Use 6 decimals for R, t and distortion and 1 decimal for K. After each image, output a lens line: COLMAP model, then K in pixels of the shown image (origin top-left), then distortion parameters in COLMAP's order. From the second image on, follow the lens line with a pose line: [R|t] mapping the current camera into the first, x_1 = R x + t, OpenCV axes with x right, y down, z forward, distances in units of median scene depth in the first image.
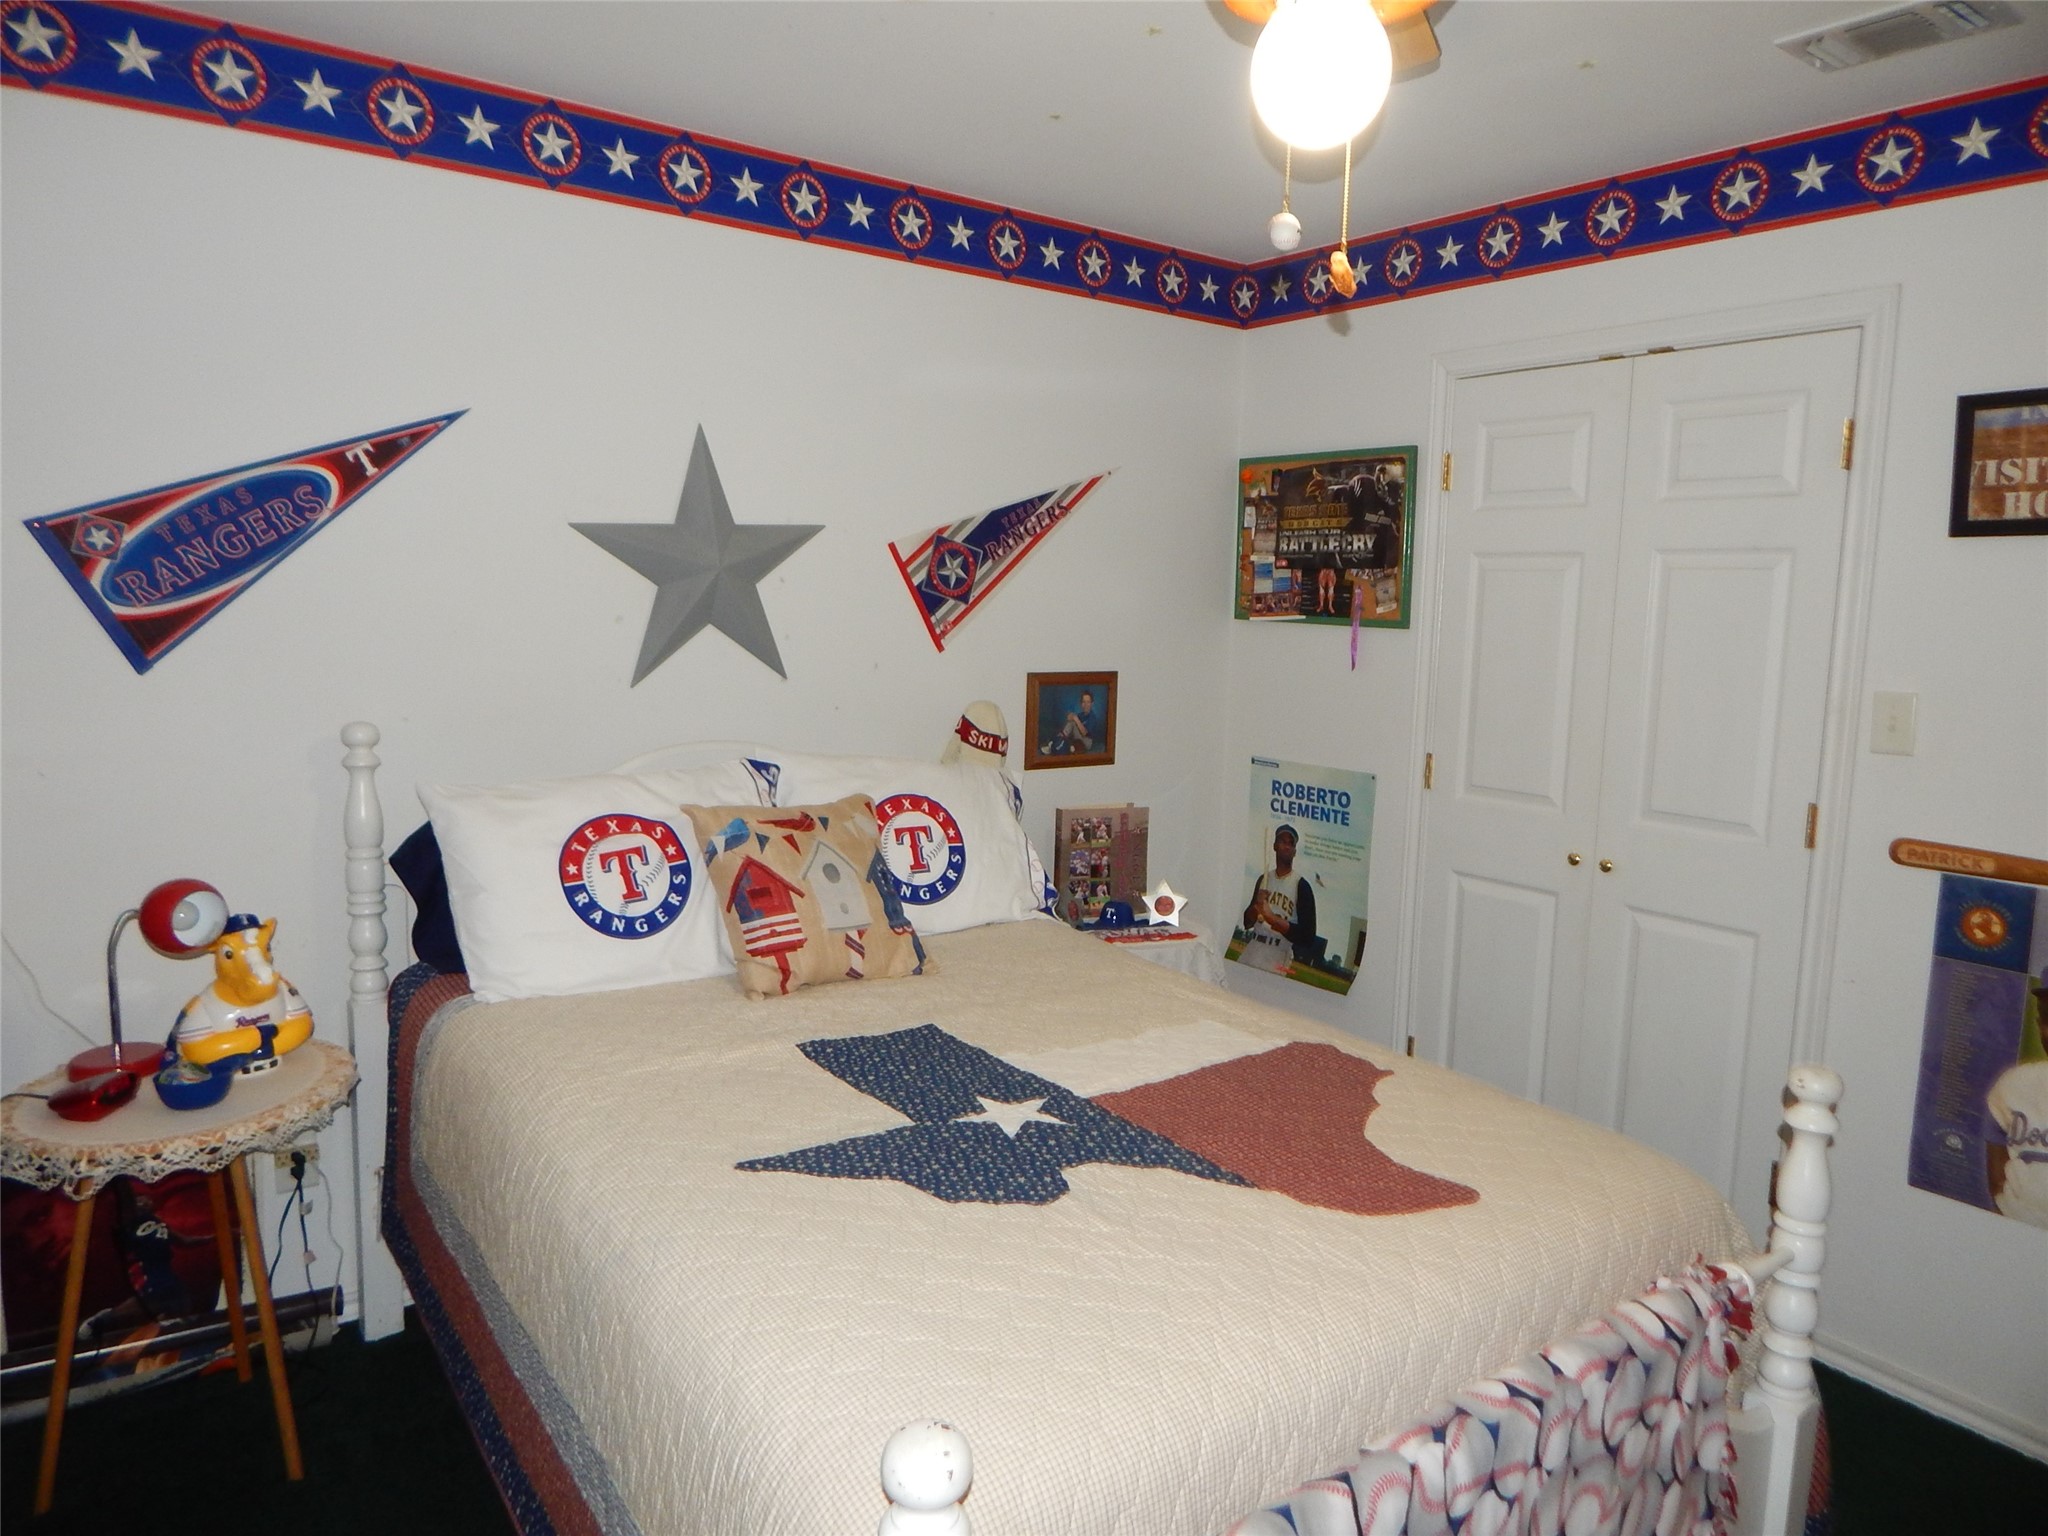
lens RADIAL K [[1342.3, 0, 1024.1], [0, 1342.3, 759.7], [0, 0, 1]] dist [0.006633, -0.016859]
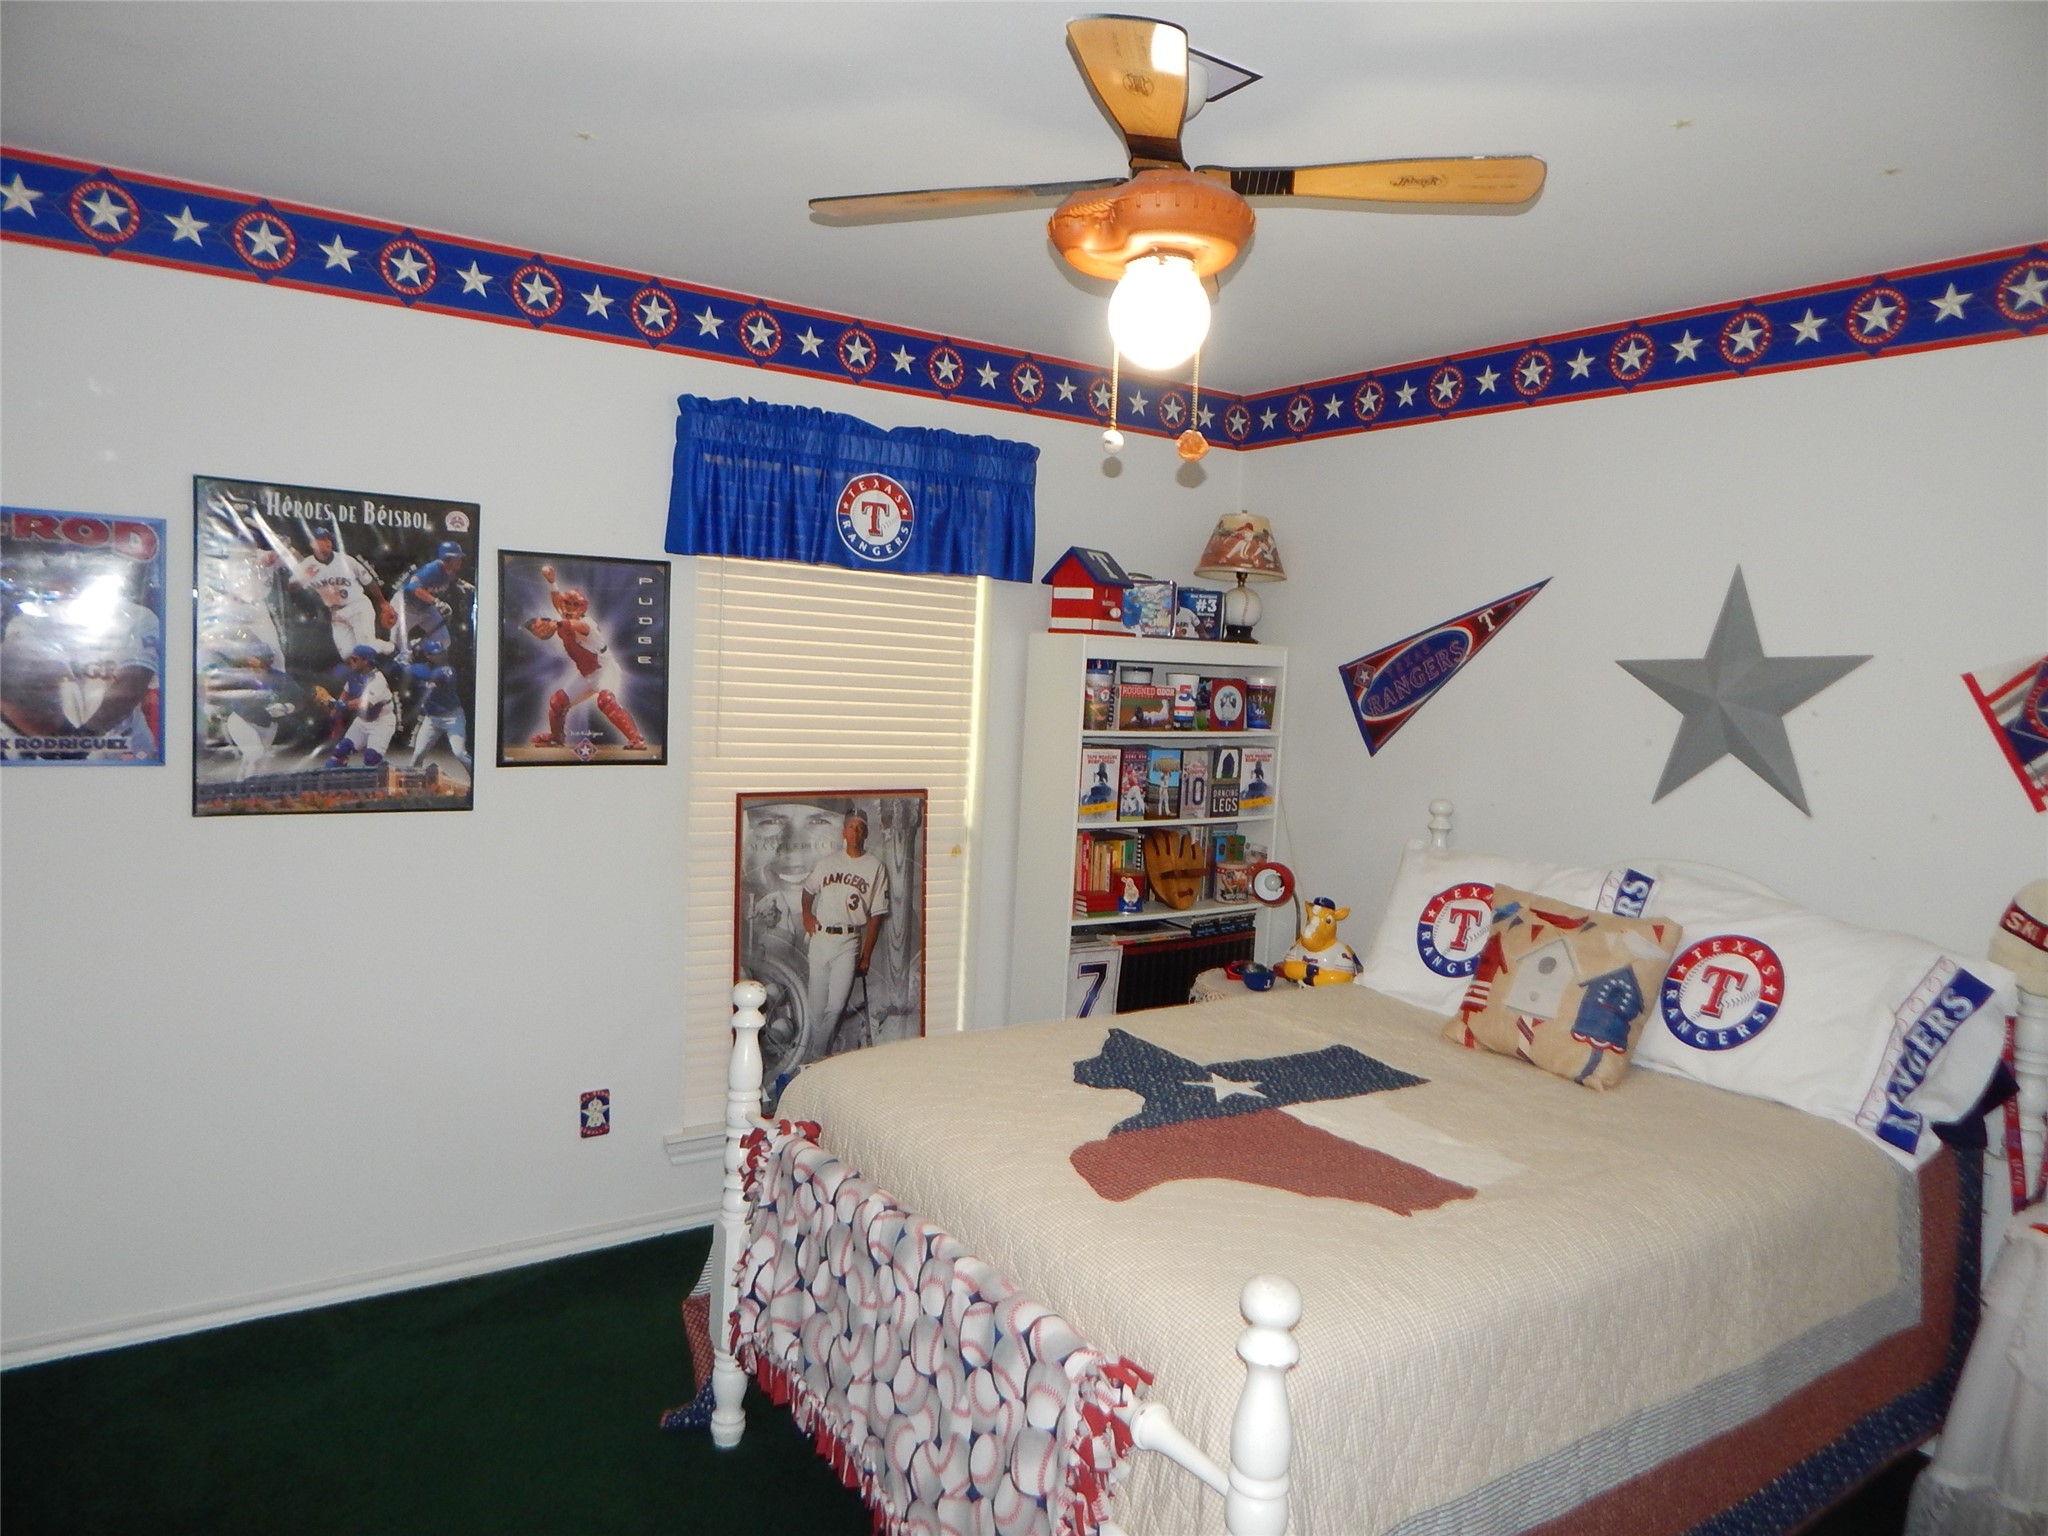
lens RADIAL K [[1342.3, 0, 1024.1], [0, 1342.3, 759.7], [0, 0, 1]] dist [0.006633, -0.016859]
pose [[-0.030023, 0.042353, -0.998652, 0.987643], [-0.174403, 0.983554, 0.046956, -0.060083], [0.984217, 0.175578, -0.022143, 0.588820]]
